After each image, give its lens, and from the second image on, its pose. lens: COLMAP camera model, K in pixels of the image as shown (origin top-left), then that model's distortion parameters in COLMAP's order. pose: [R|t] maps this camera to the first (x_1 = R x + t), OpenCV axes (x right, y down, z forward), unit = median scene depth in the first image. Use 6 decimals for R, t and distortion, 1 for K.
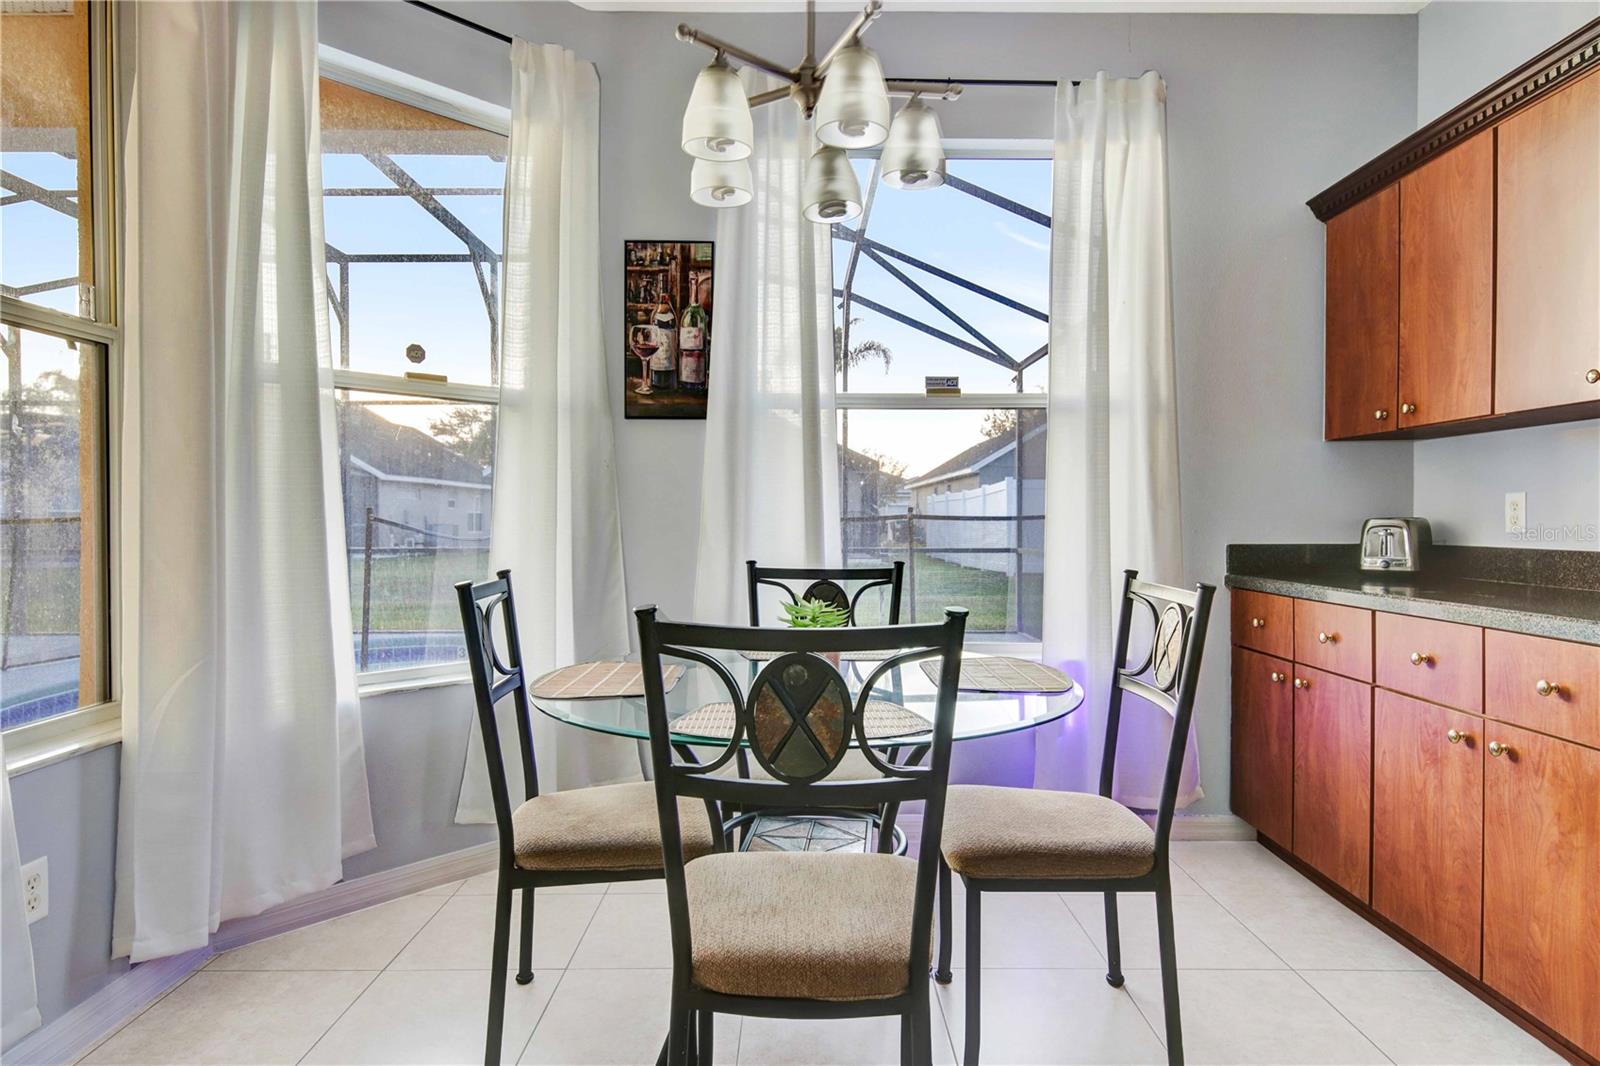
lens RADIAL K [[899.4, 0, 800.0], [0, 899.4, 533.0], [0, 0, 1]] dist [0.000174, -0.000688]
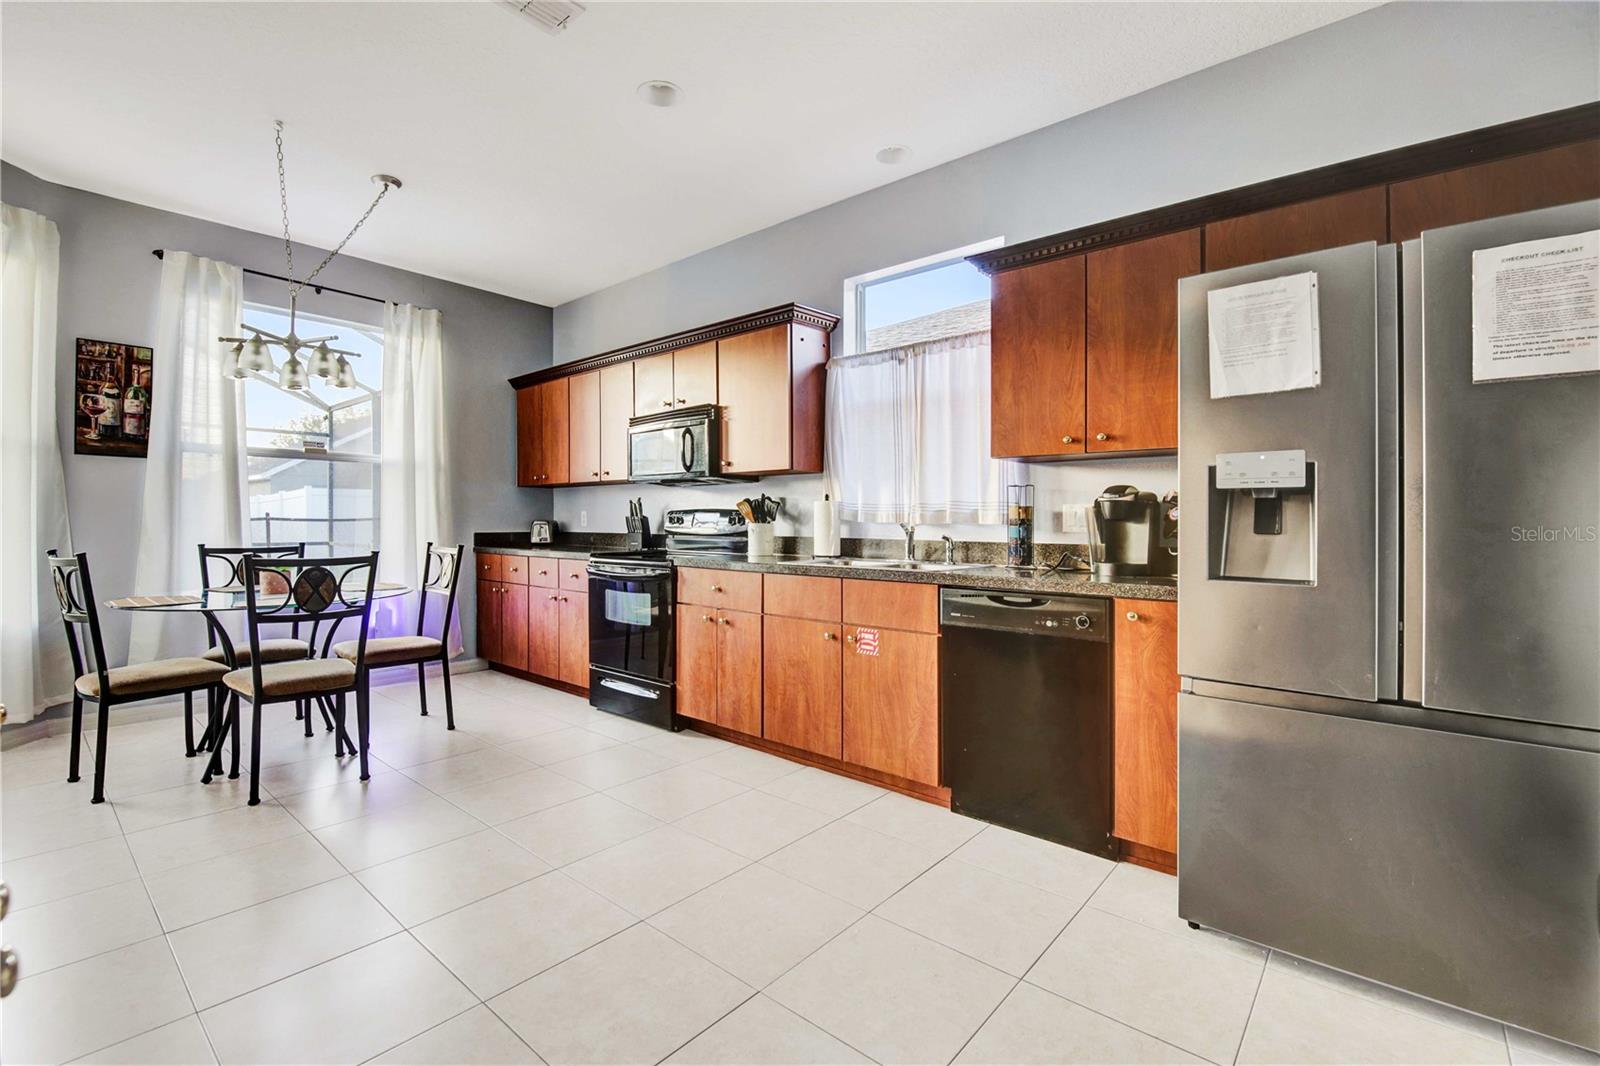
lens RADIAL K [[698.8, 0, 805.9], [0, 698.8, 530.4], [0, 0, 1]] dist [-0.000005, -0.008279]
pose [[0.646930, -0.008372, 0.762504, -0.320484], [0.009327, 0.999952, 0.003066, 0.010326], [-0.762492, 0.005128, 0.646977, -0.772111]]
